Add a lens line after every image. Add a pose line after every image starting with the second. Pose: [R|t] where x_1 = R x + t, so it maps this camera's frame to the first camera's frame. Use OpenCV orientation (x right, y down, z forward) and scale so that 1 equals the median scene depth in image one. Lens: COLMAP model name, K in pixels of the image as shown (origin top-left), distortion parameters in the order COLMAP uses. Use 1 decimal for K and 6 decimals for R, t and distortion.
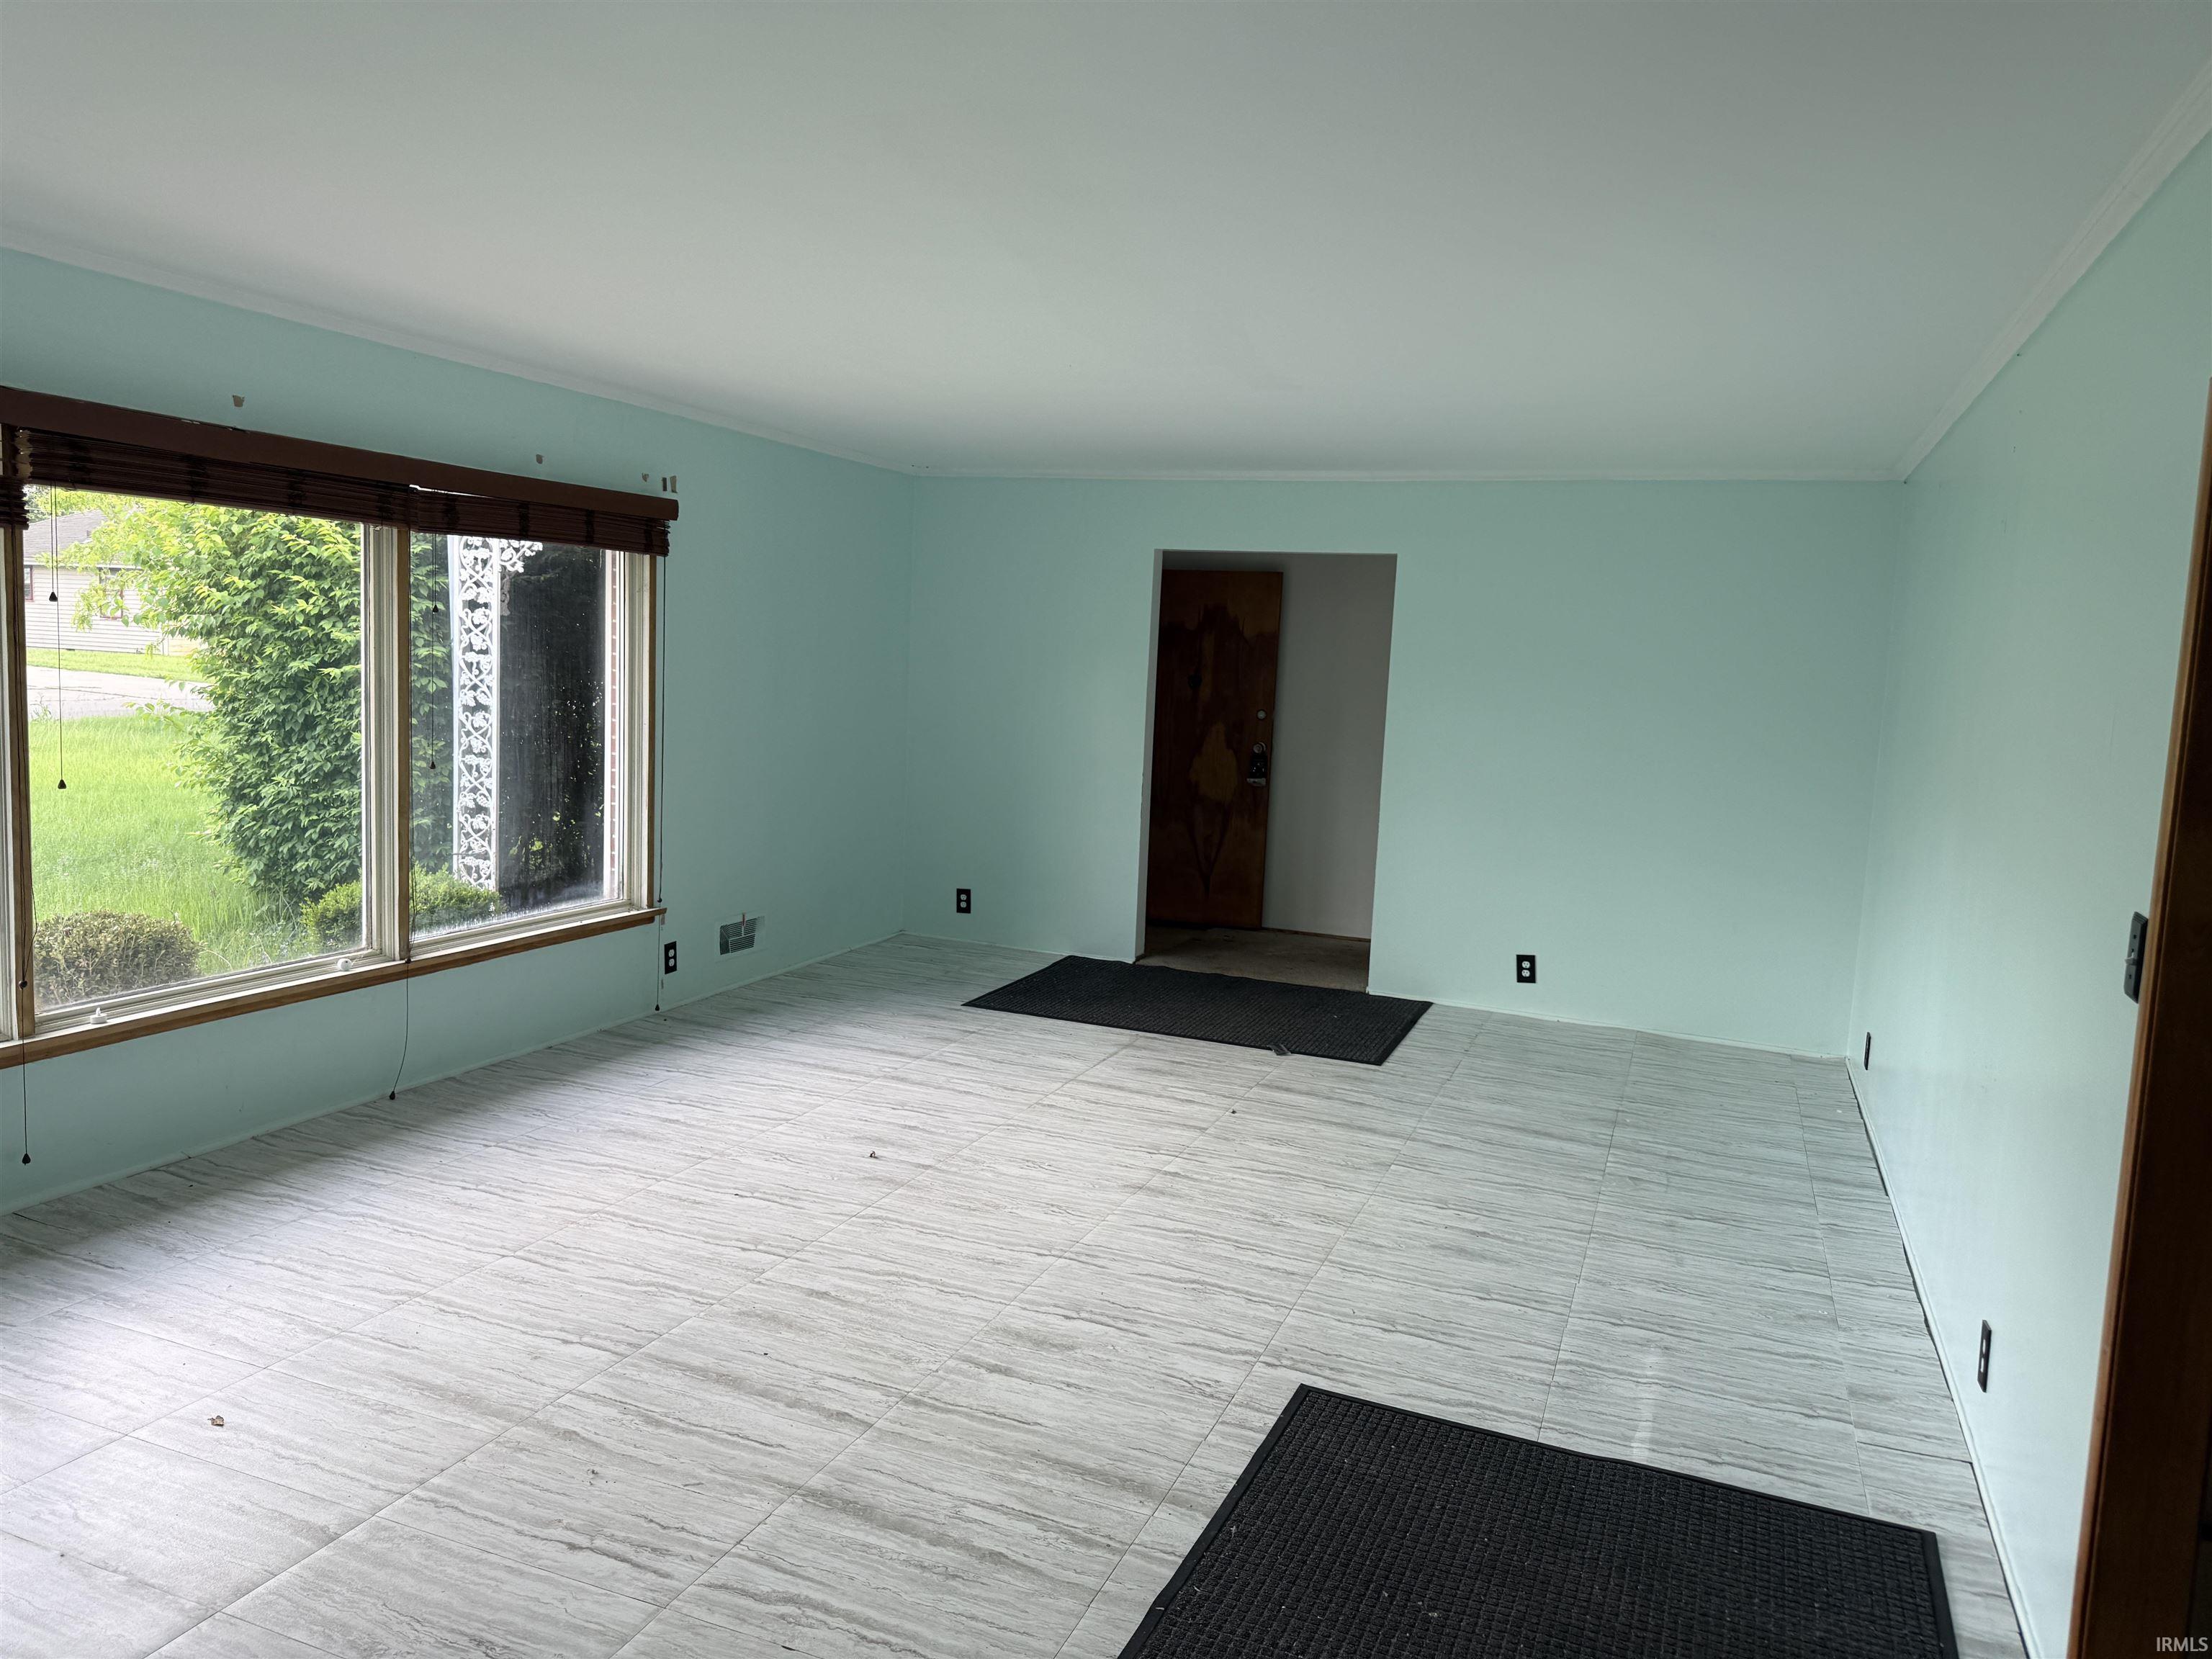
lens RADIAL K [[1593.8, 0, 1095.9], [0, 1593.8, 811.9], [0, 0, 1]] dist [0.065524, -0.089518]
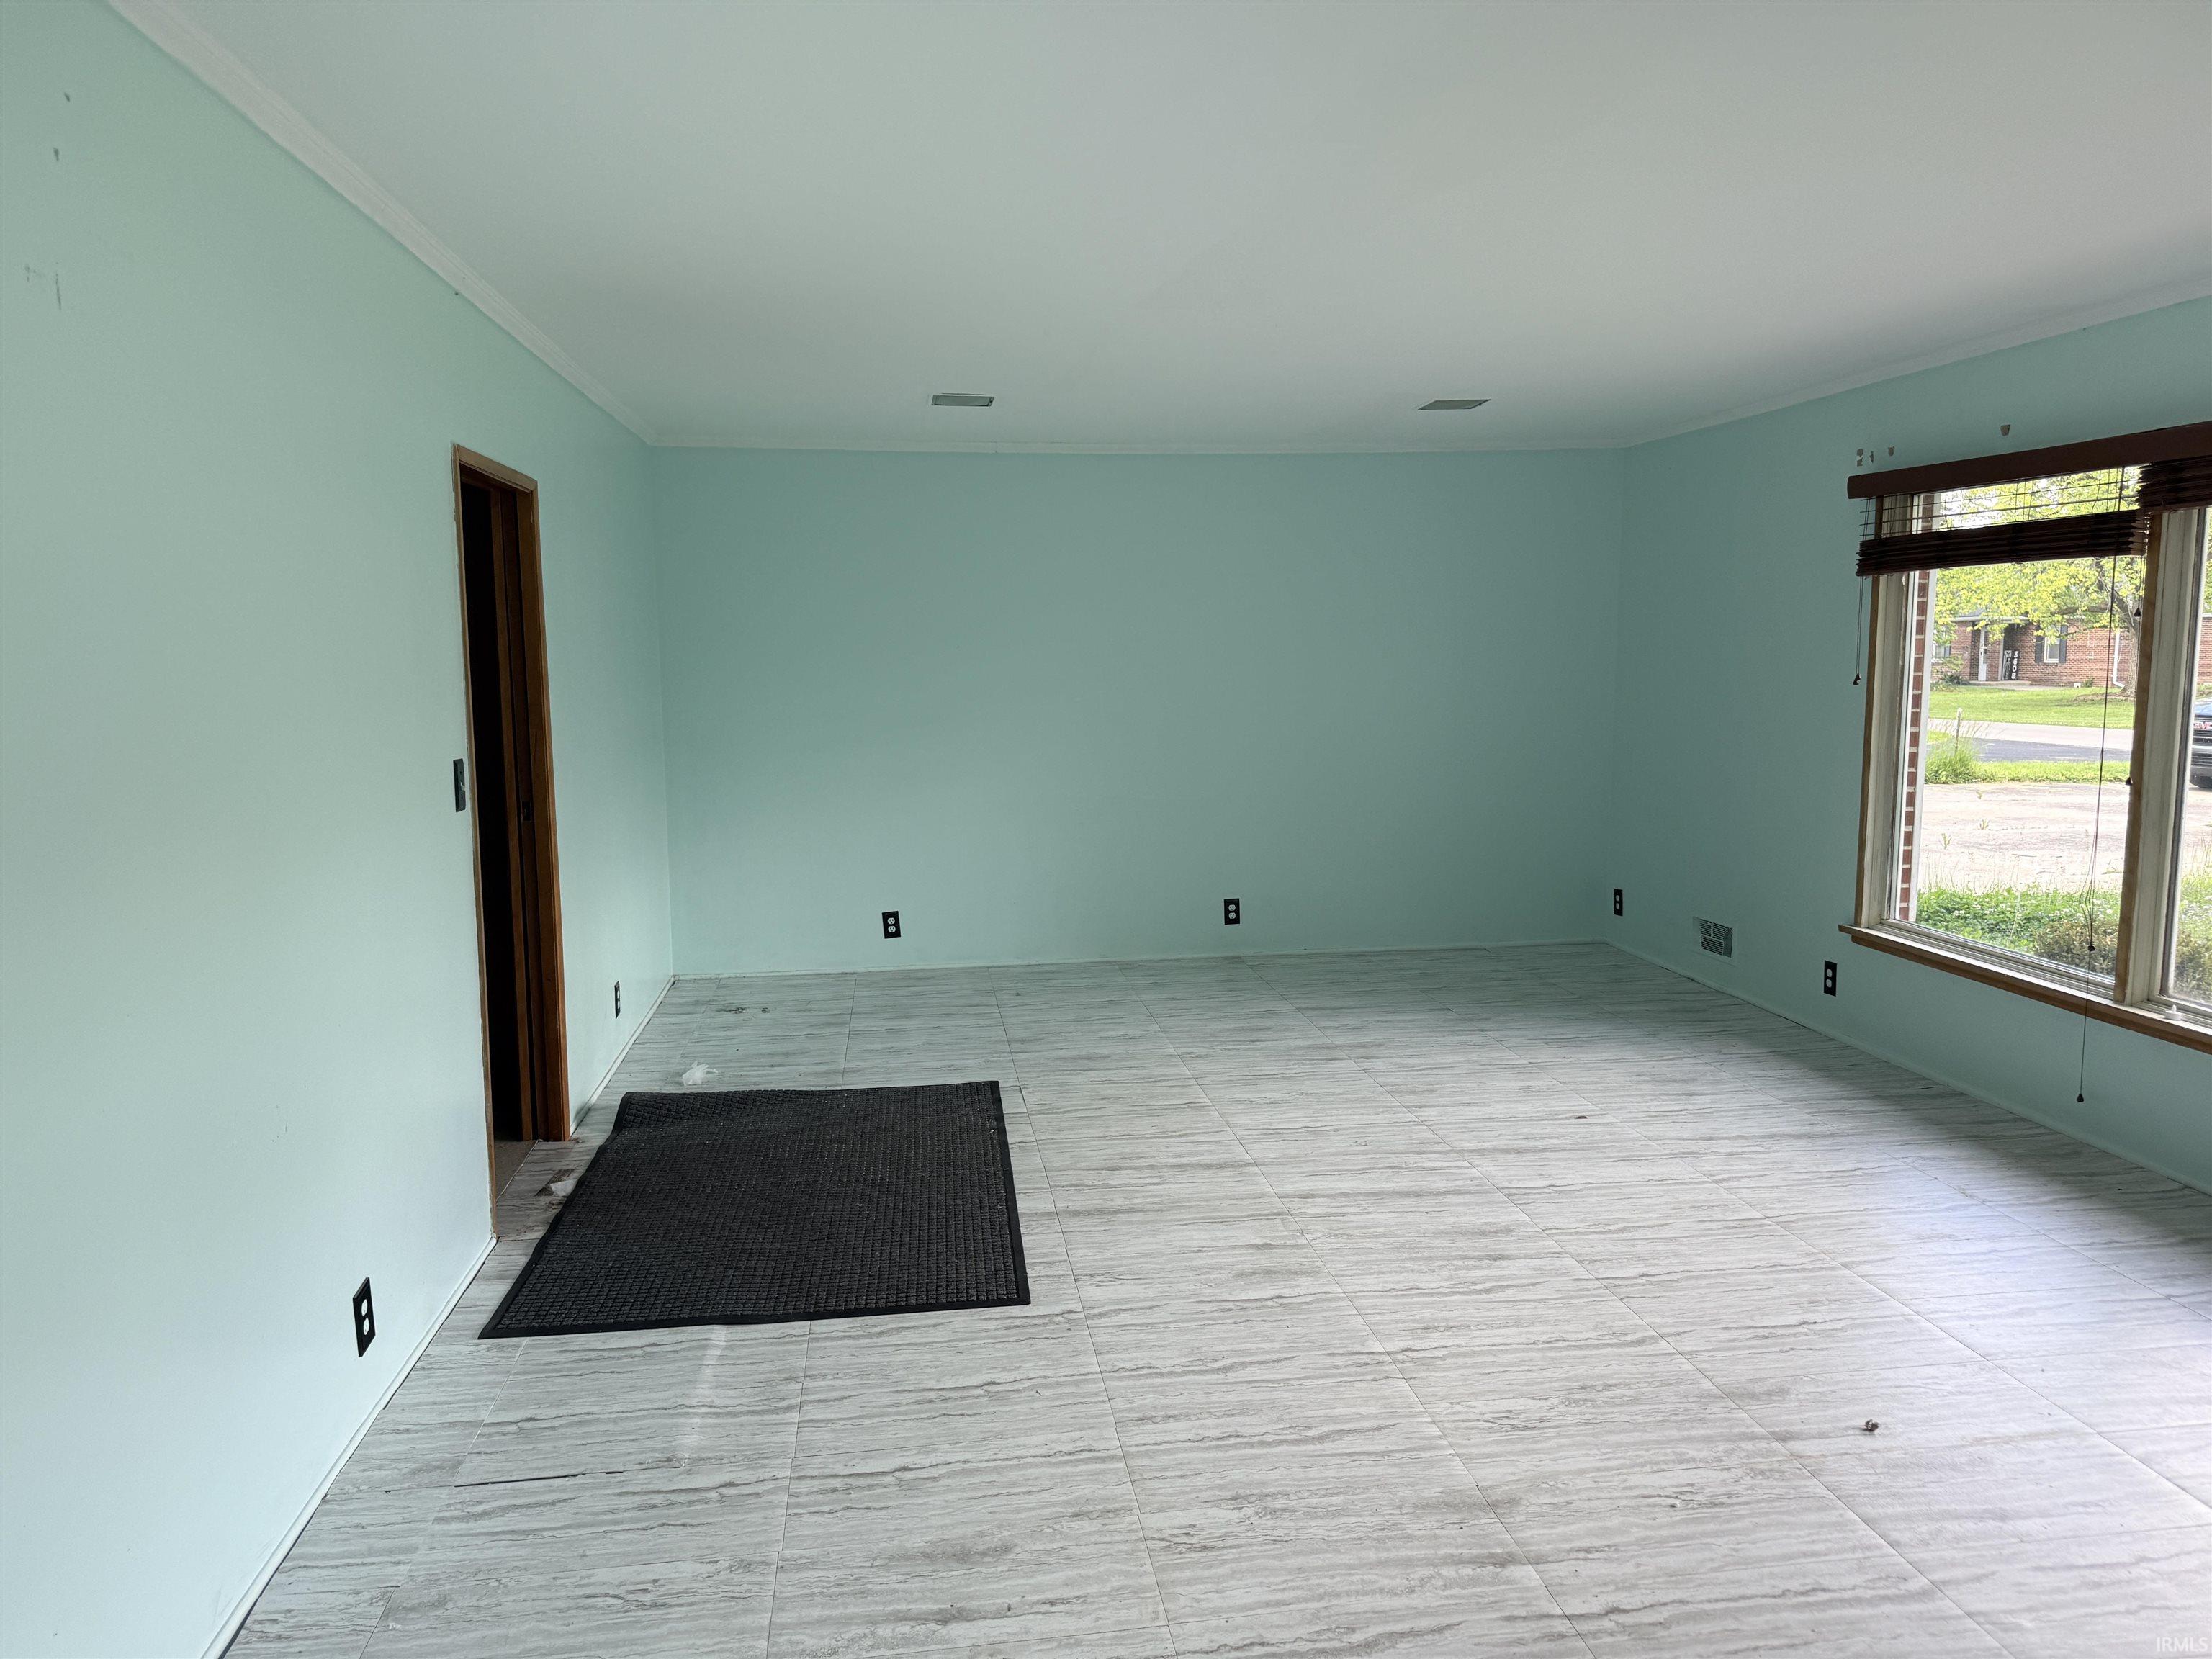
lens RADIAL K [[1593.8, 0, 1110.7], [0, 1593.8, 845.4], [0, 0, 1]] dist [0.065524, -0.089518]
pose [[-0.874176, 0.019882, -0.485201, 0.554640], [-0.083407, 0.978166, 0.190354, -0.138260], [0.478392, 0.206872, -0.853431, 1.756027]]
